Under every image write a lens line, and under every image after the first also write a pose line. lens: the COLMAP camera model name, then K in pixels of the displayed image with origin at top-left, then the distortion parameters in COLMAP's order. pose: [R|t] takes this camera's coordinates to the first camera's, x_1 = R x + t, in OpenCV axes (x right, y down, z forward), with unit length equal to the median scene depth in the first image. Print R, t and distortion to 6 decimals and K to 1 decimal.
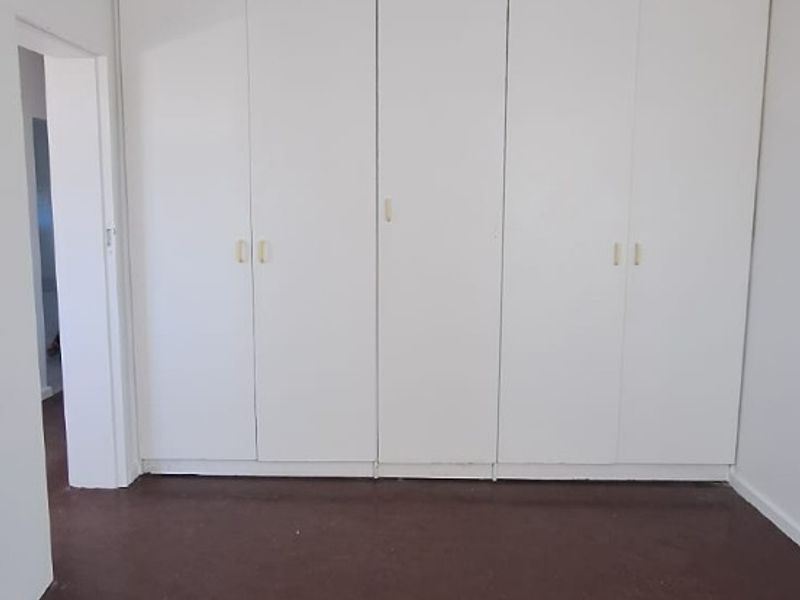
lens RADIAL K [[674.6, 0, 400.0], [0, 674.6, 300.0], [0, 0, 1]] dist [-0.036301, 0.003566]
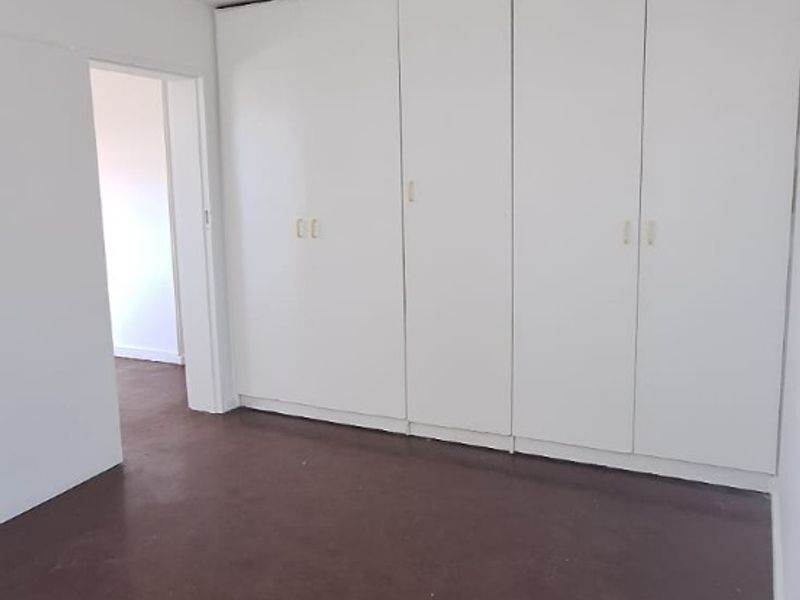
lens RADIAL K [[680.0, 0, 400.7], [0, 680.0, 285.3], [0, 0, 1]] dist [-0.040518, 0.002014]
pose [[0.895287, 0.039533, -0.443733, 0.449457], [-0.037233, 0.999210, 0.013899, 0.005383], [0.443932, 0.004078, 0.896051, -0.001592]]
